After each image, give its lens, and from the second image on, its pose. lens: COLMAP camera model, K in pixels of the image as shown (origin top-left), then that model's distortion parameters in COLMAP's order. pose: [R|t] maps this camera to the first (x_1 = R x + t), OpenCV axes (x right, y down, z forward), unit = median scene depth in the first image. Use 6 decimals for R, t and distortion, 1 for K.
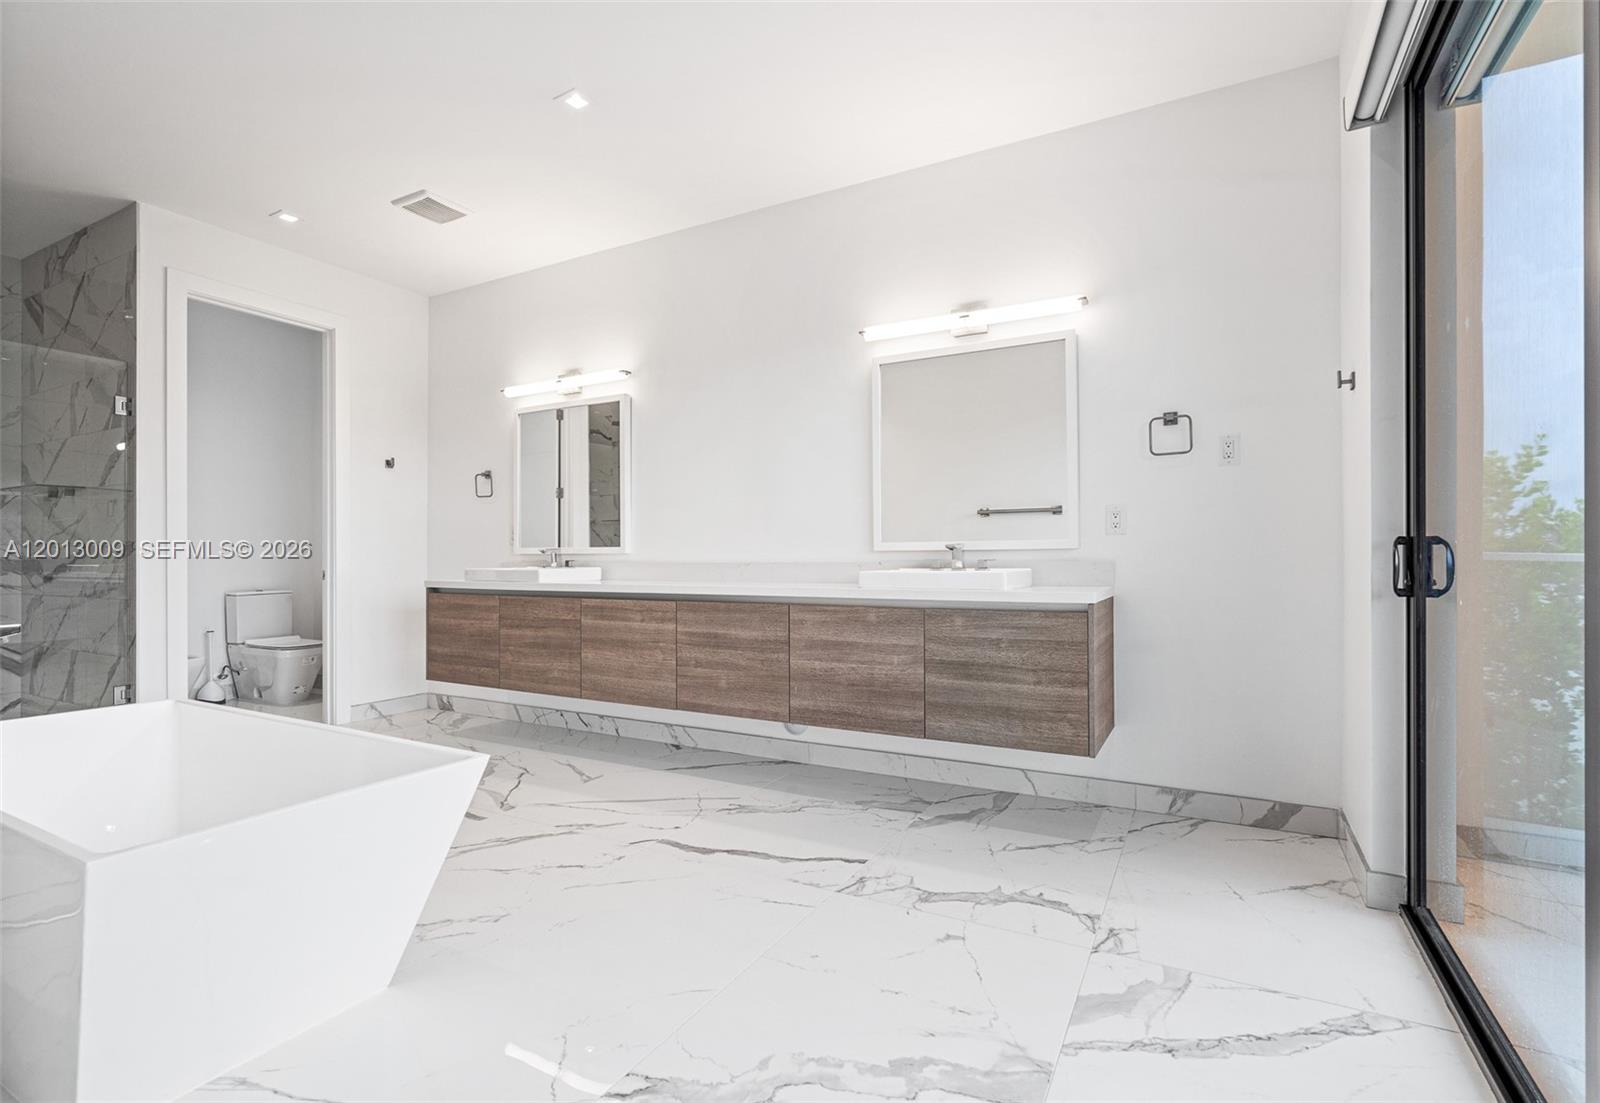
lens RADIAL K [[765.4, 0, 799.1], [0, 765.4, 557.2], [0, 0, 1]] dist [-0.012057, -0.000003]
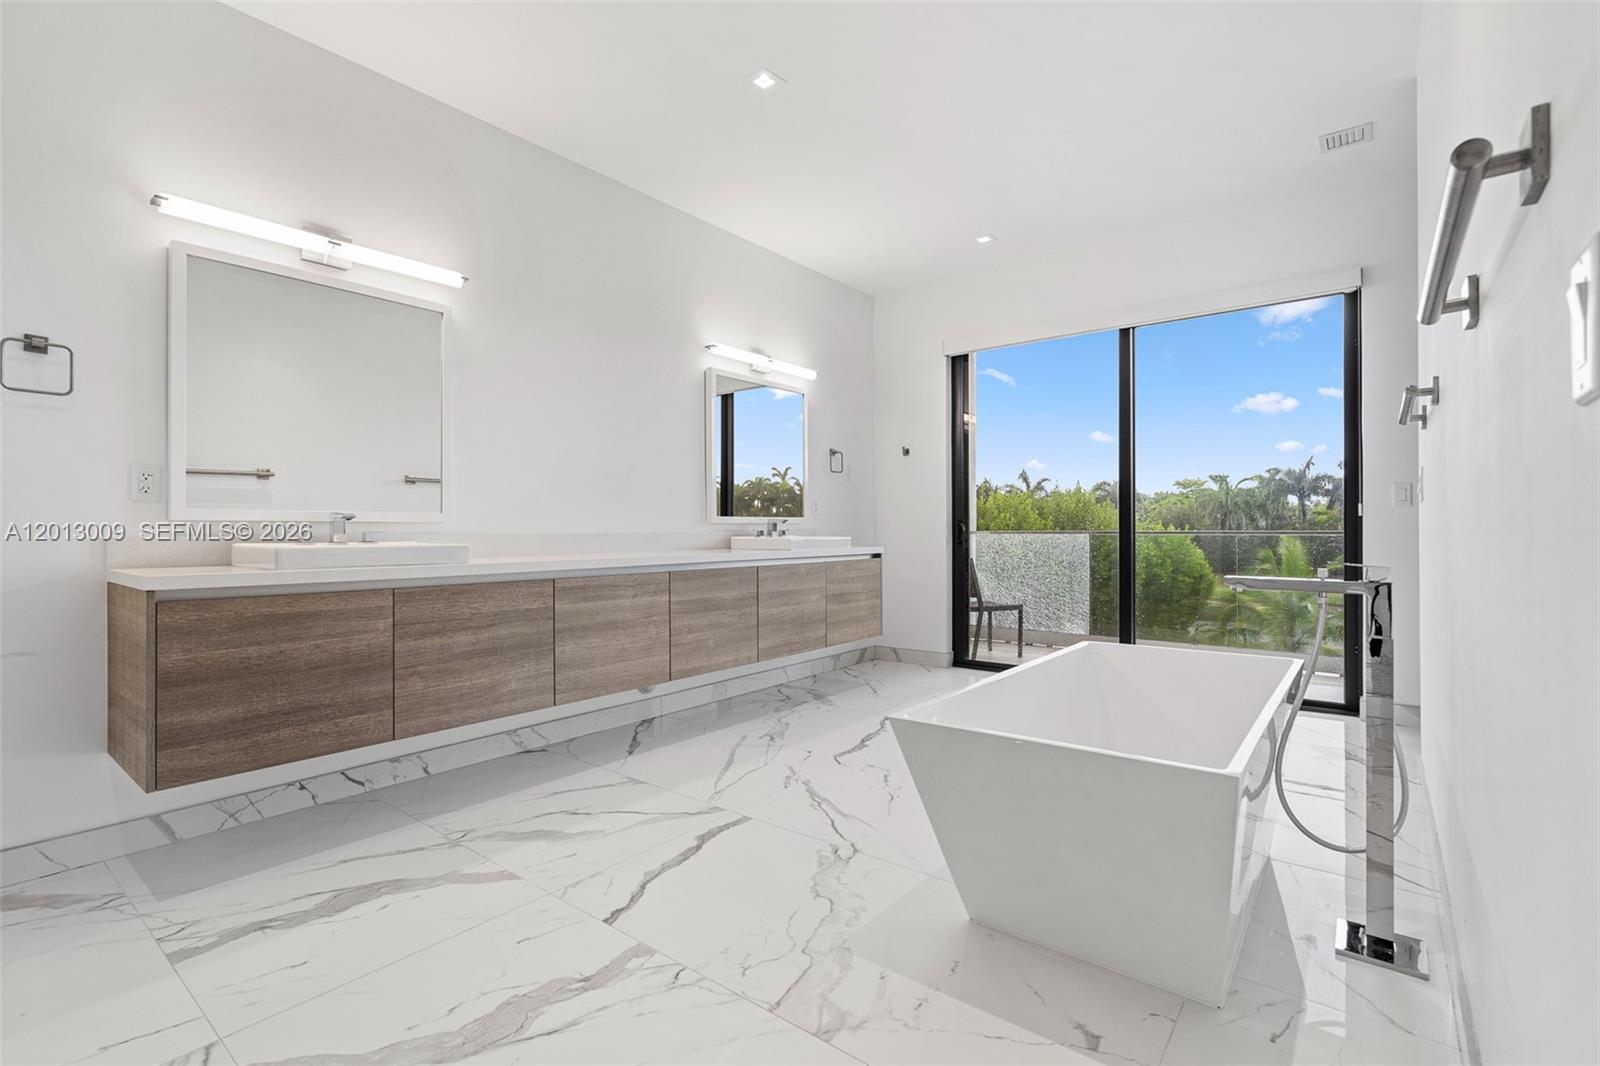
lens RADIAL K [[729.8, 0, 804.6], [0, 729.8, 523.0], [0, 0, 1]] dist [0.000038, 0.000467]
pose [[0.166722, 0.008506, 0.985967, -1.064057], [-0.000944, 0.999964, -0.008467, 0.002146], [-0.986003, 0.000481, 0.166724, 0.668102]]
